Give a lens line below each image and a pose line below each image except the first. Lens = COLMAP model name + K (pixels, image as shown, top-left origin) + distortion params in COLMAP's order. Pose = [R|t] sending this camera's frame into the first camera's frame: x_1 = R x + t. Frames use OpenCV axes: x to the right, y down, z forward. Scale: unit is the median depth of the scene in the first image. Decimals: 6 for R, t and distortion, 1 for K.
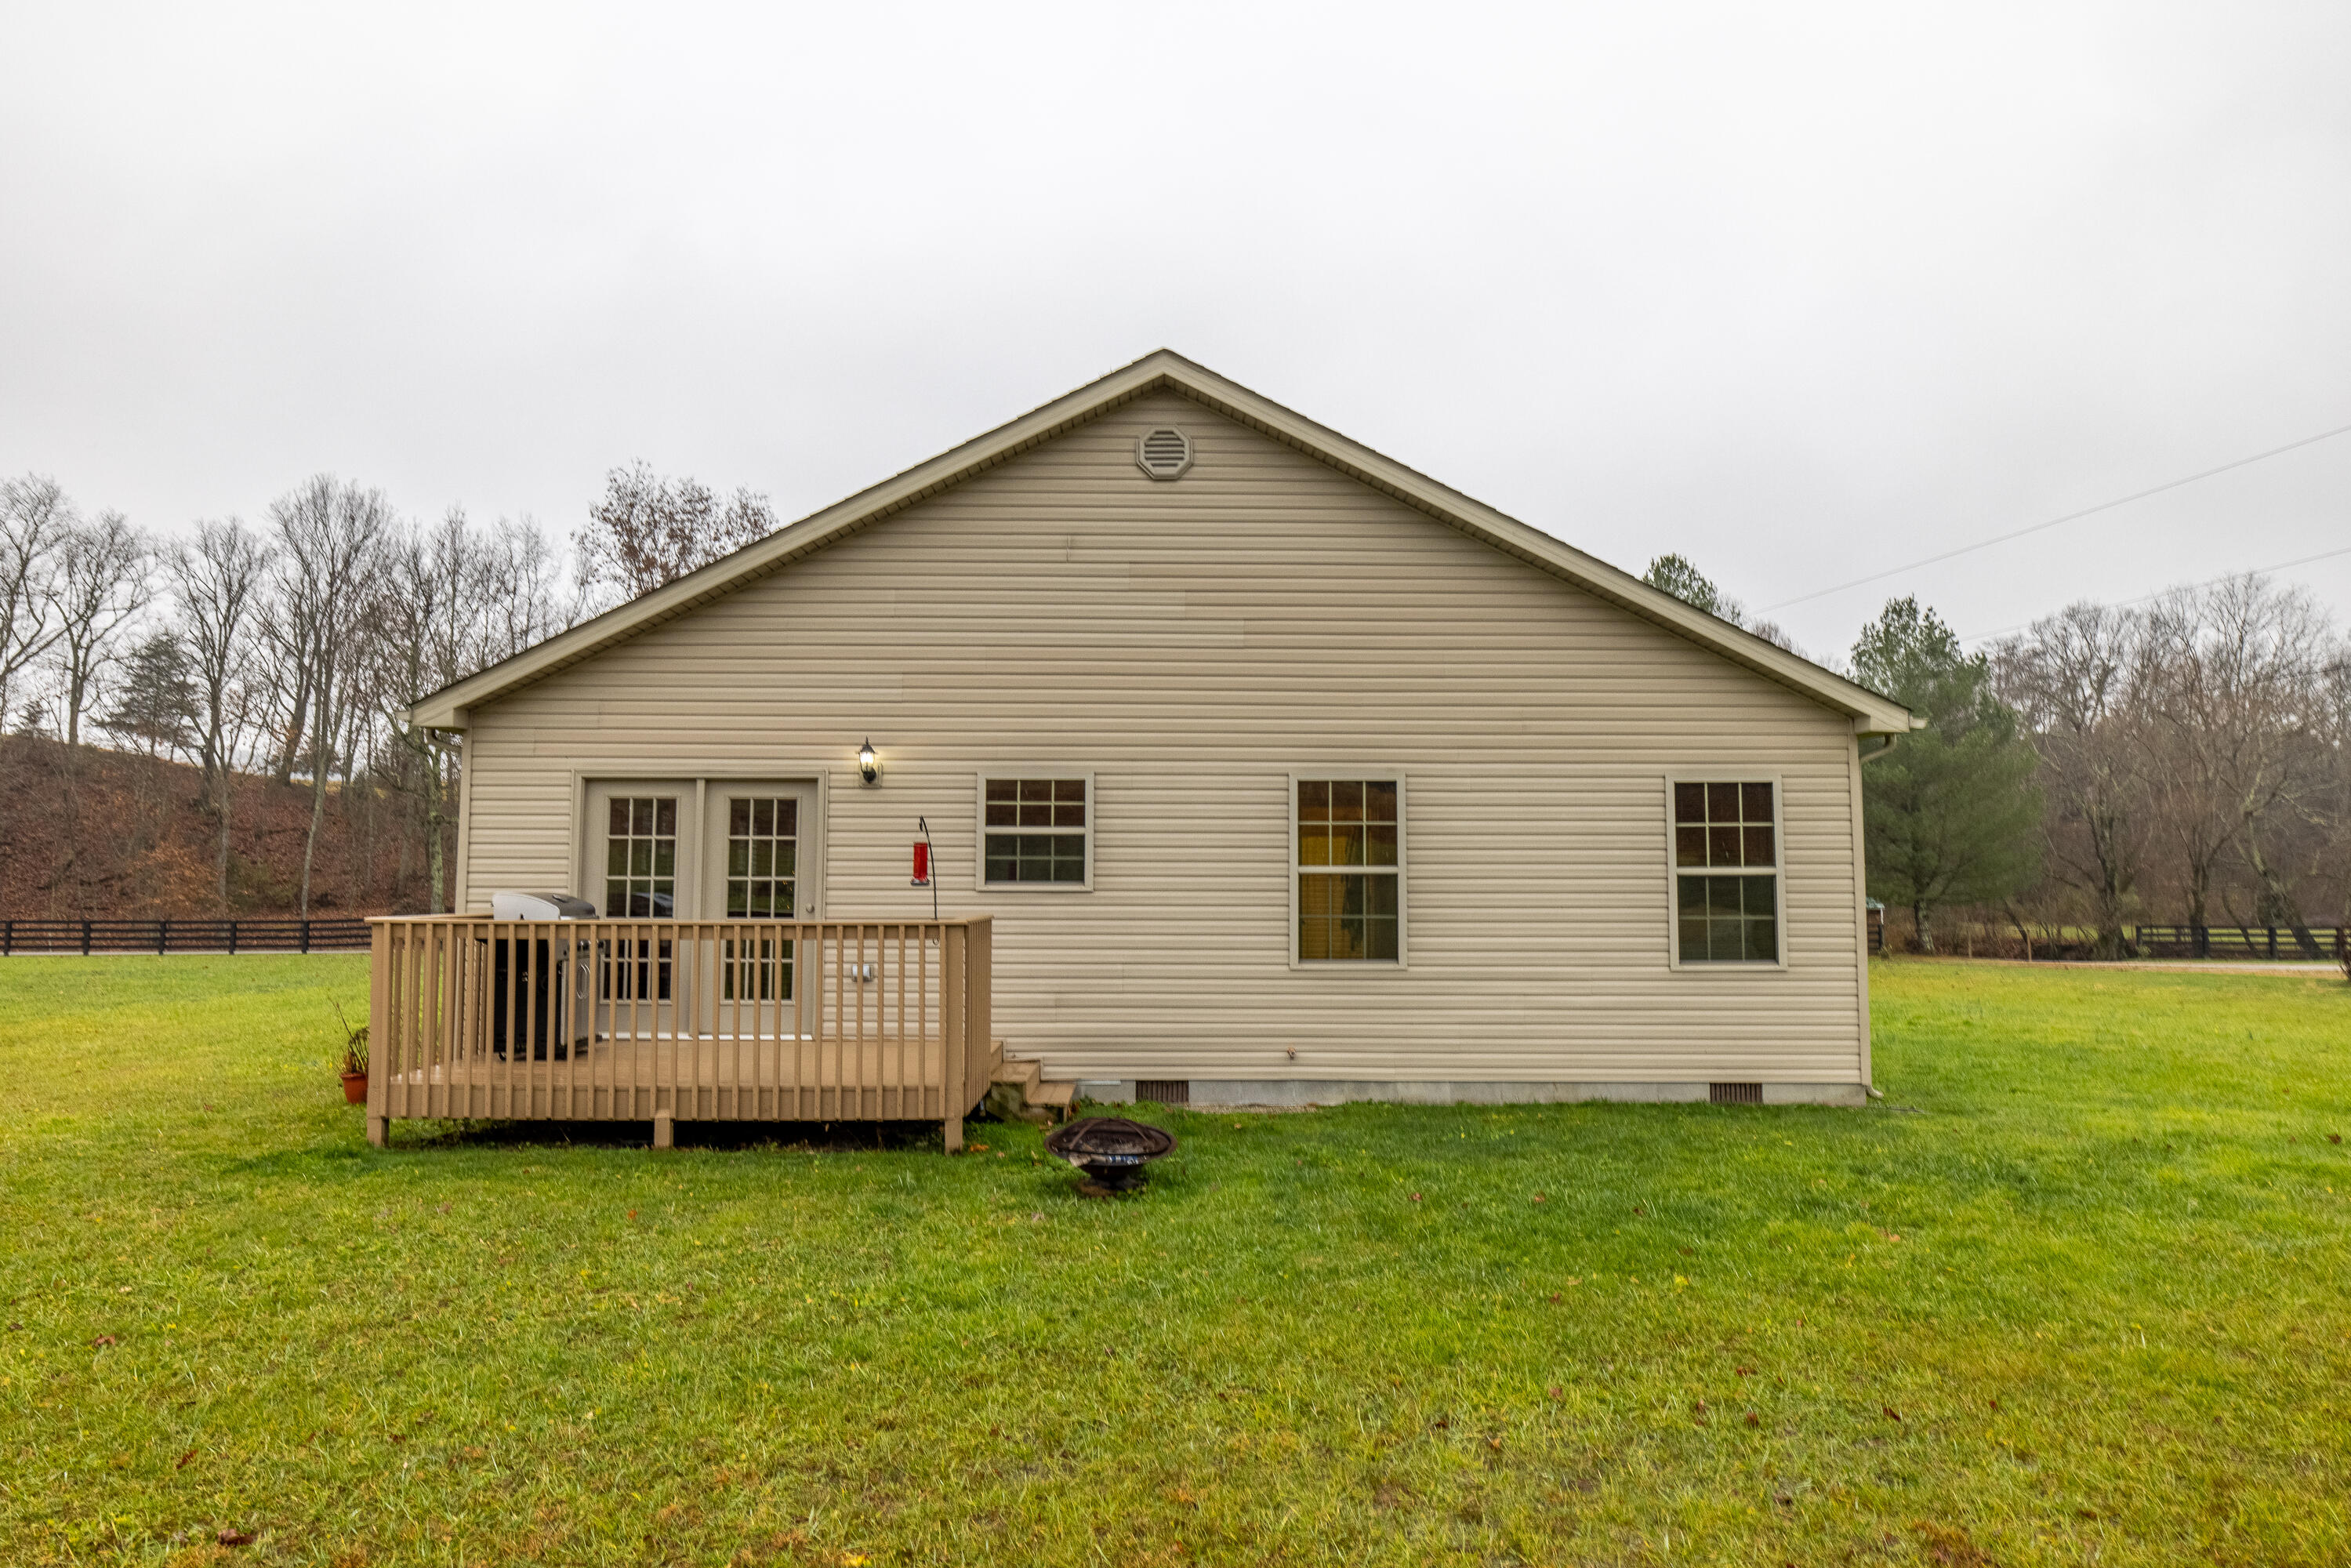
lens RADIAL K [[1505.6, 0, 1183.2], [0, 1505.6, 764.5], [0, 0, 1]] dist [0.001133, 0.001854]
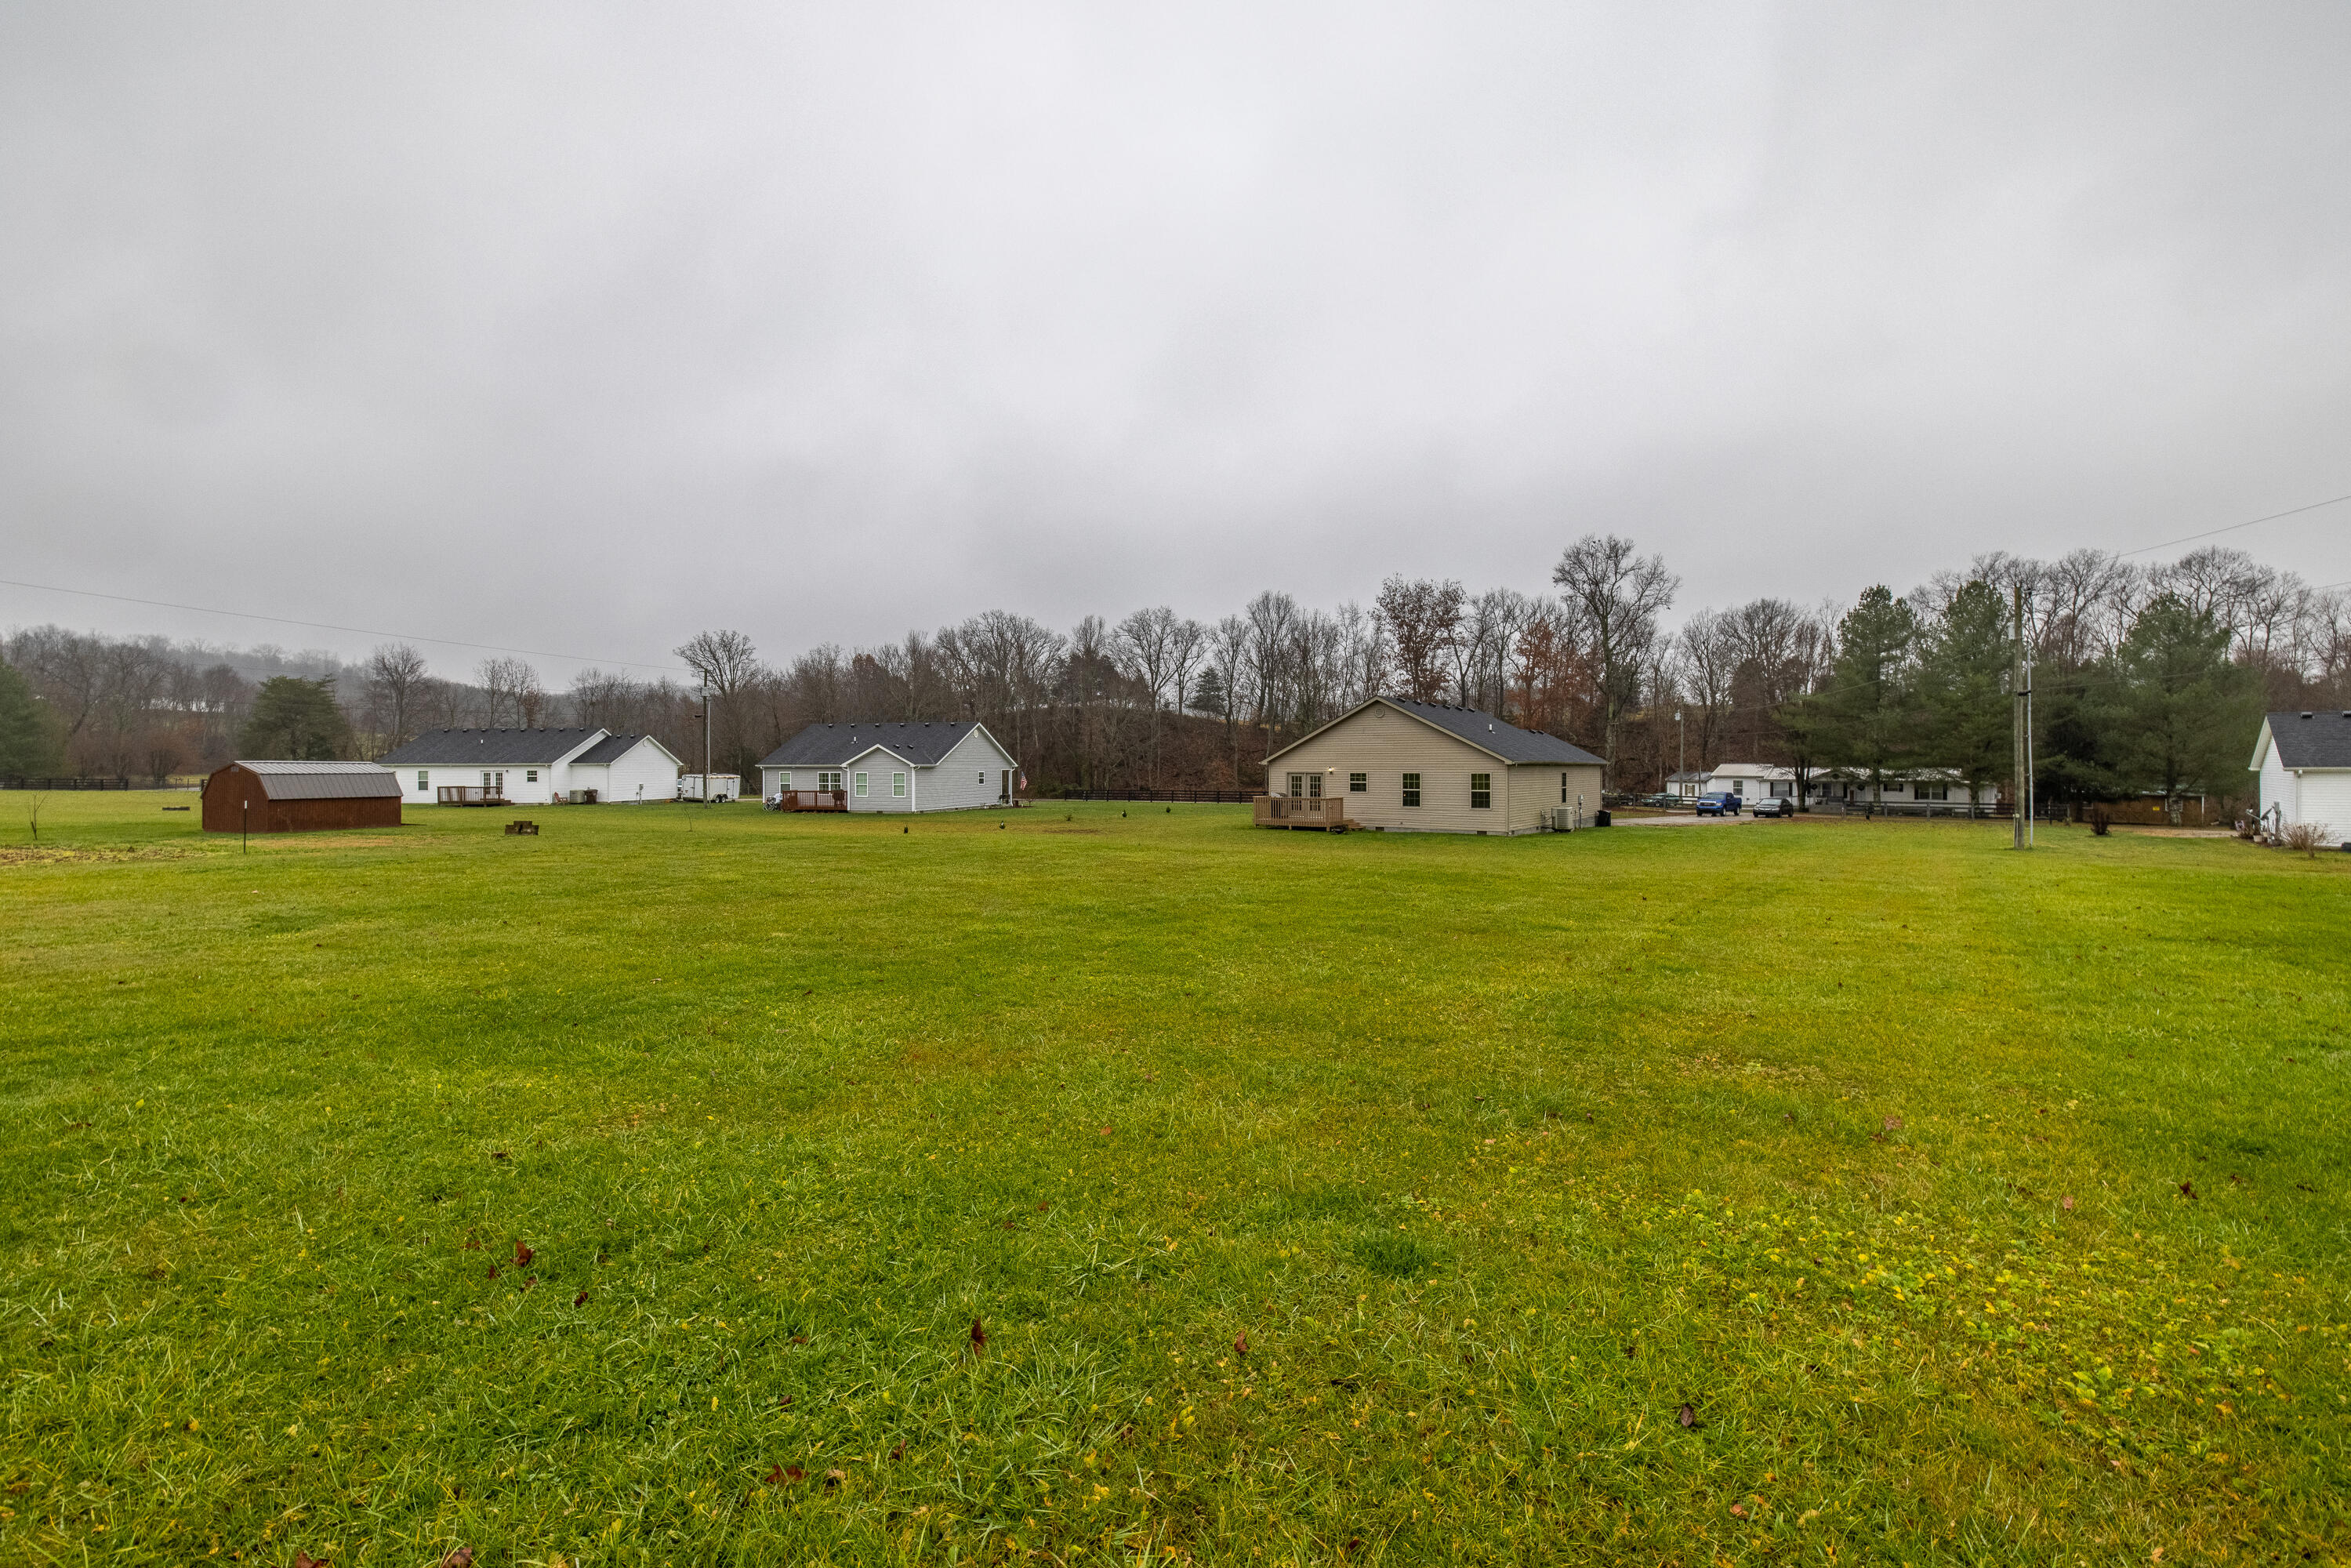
lens RADIAL K [[1005.0, 0, 1157.2], [0, 1005.0, 765.8], [0, 0, 1]] dist [-0.001715, -0.000037]
pose [[0.798842, -0.004552, -0.601523, 1.548765], [0.051158, 0.996863, 0.060396, -0.279991], [0.599361, -0.079019, 0.796569, -2.412448]]
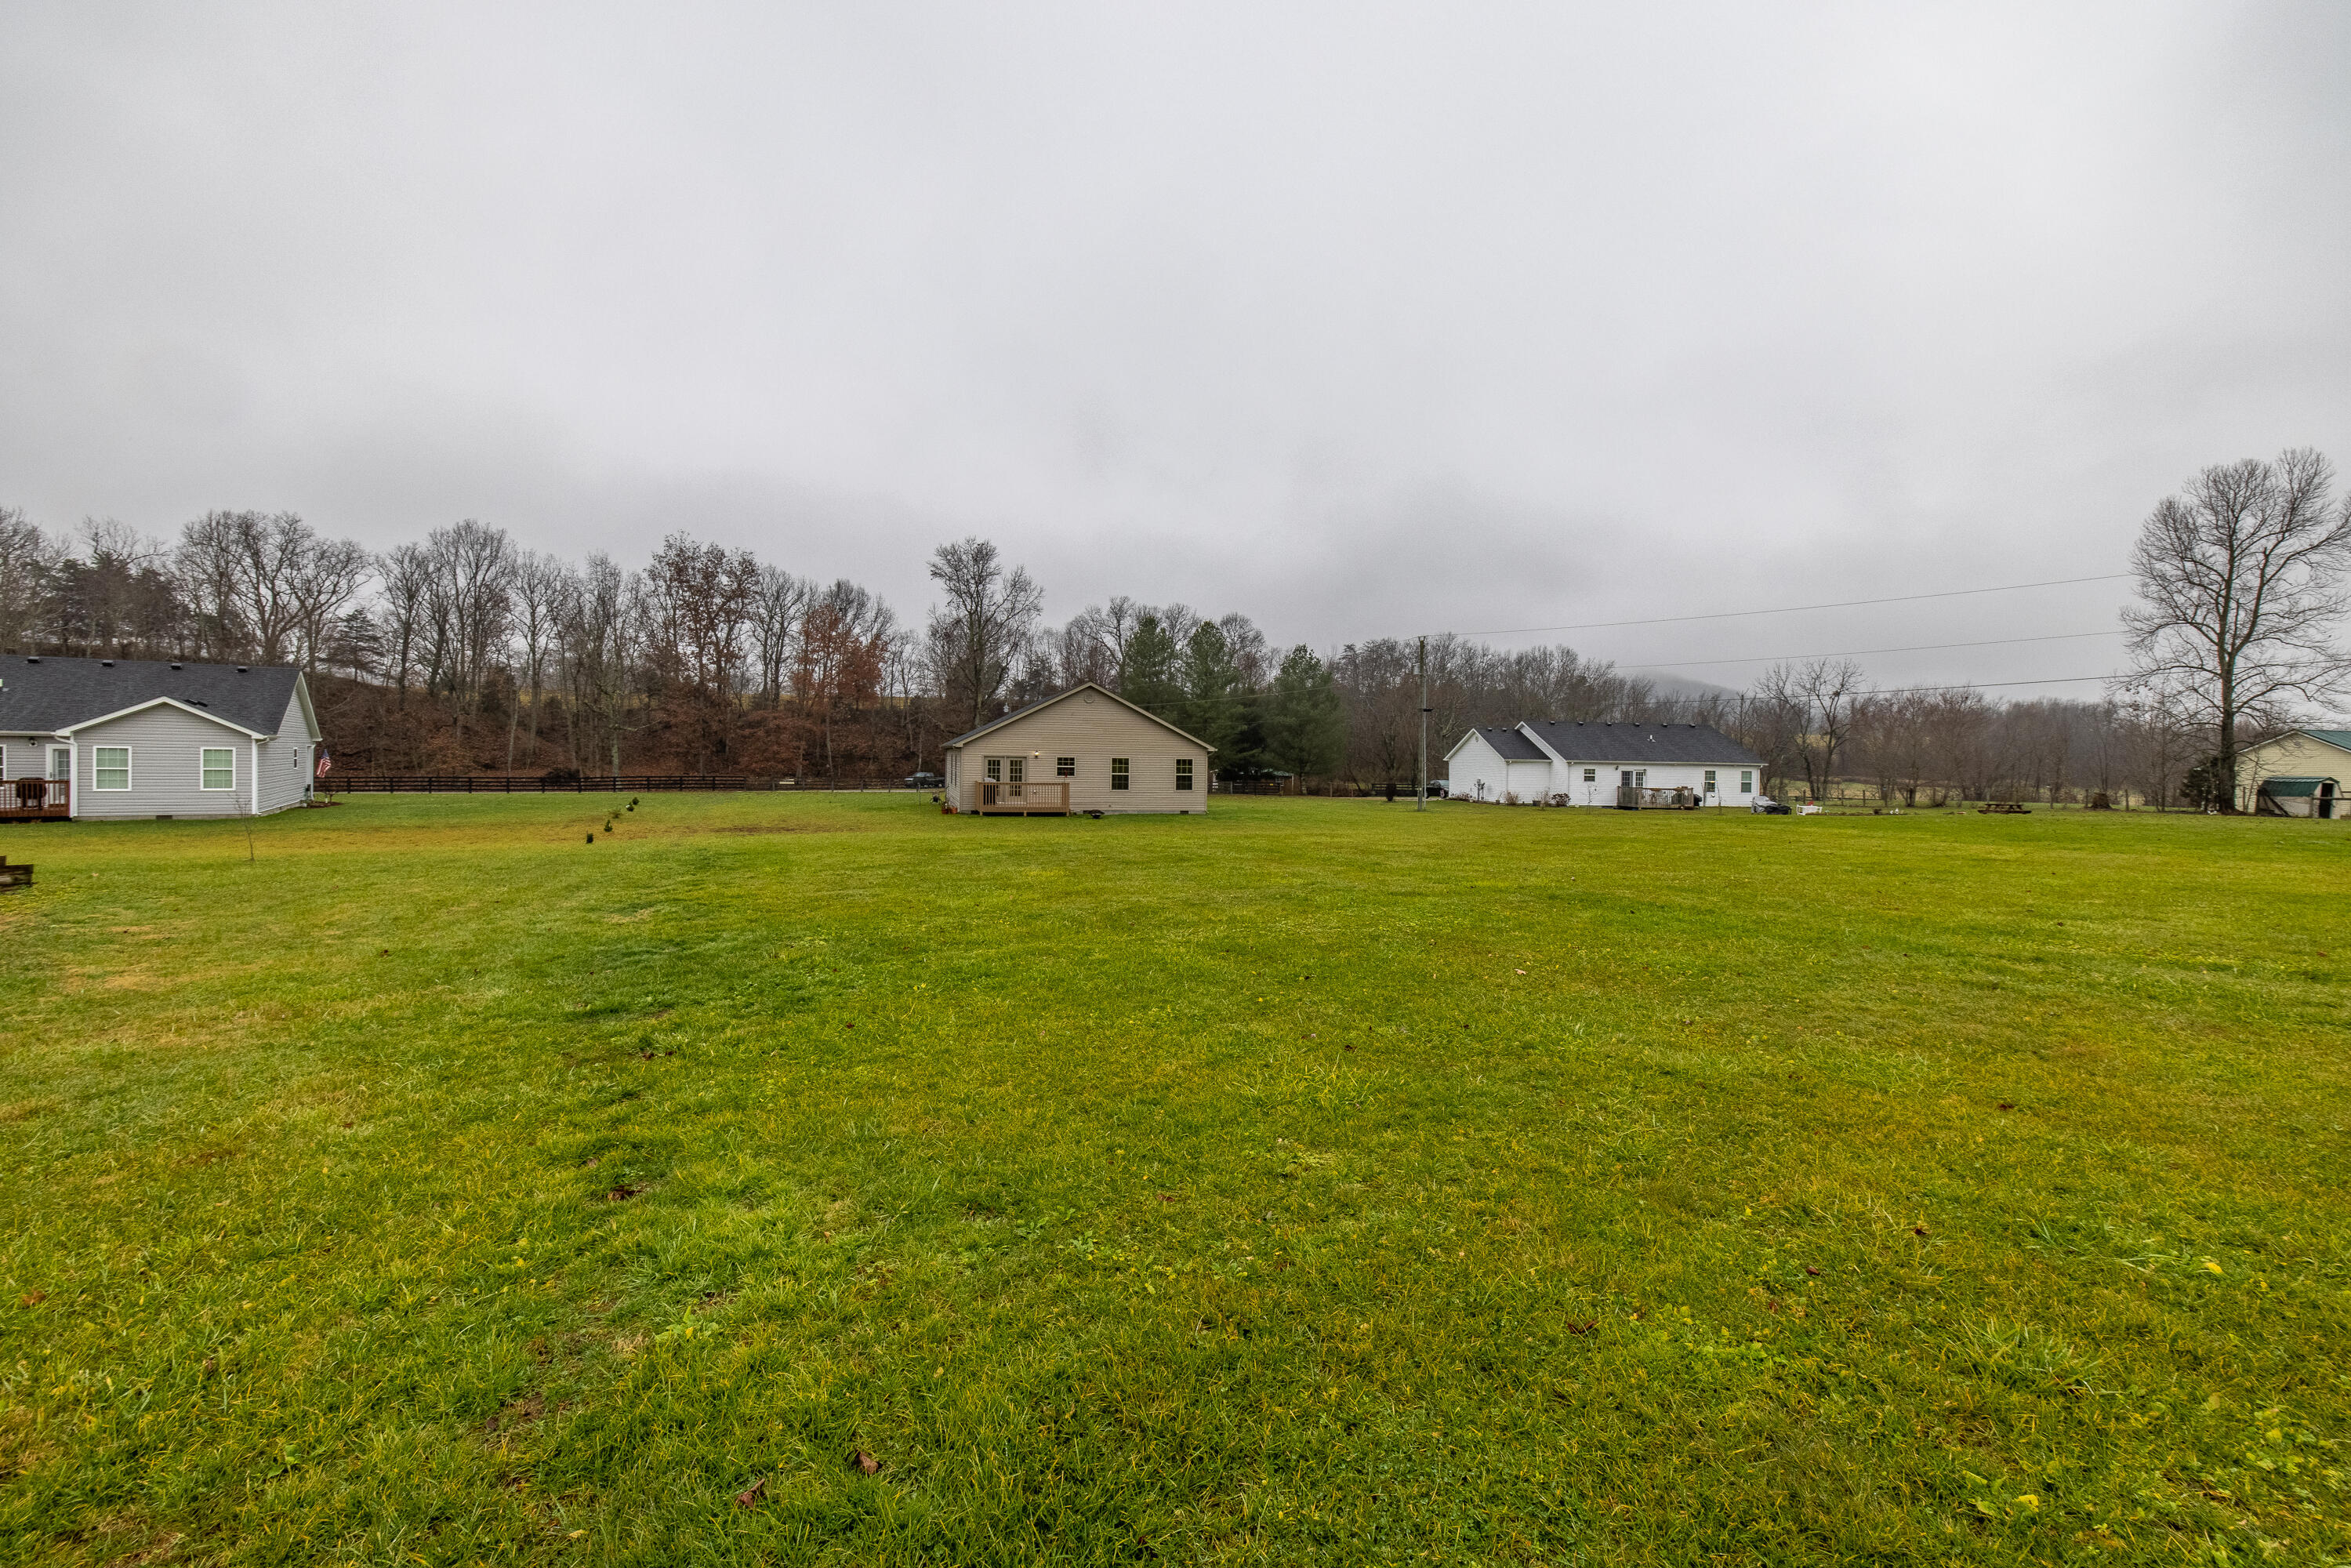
lens RADIAL K [[1005.0, 0, 1157.2], [0, 1005.0, 765.8], [0, 0, 1]] dist [-0.001715, -0.000037]
pose [[0.971281, 0.007138, 0.237828, -0.656591], [-0.028939, 0.995673, 0.088304, -0.298749], [-0.236168, -0.092651, 0.967285, -2.699044]]
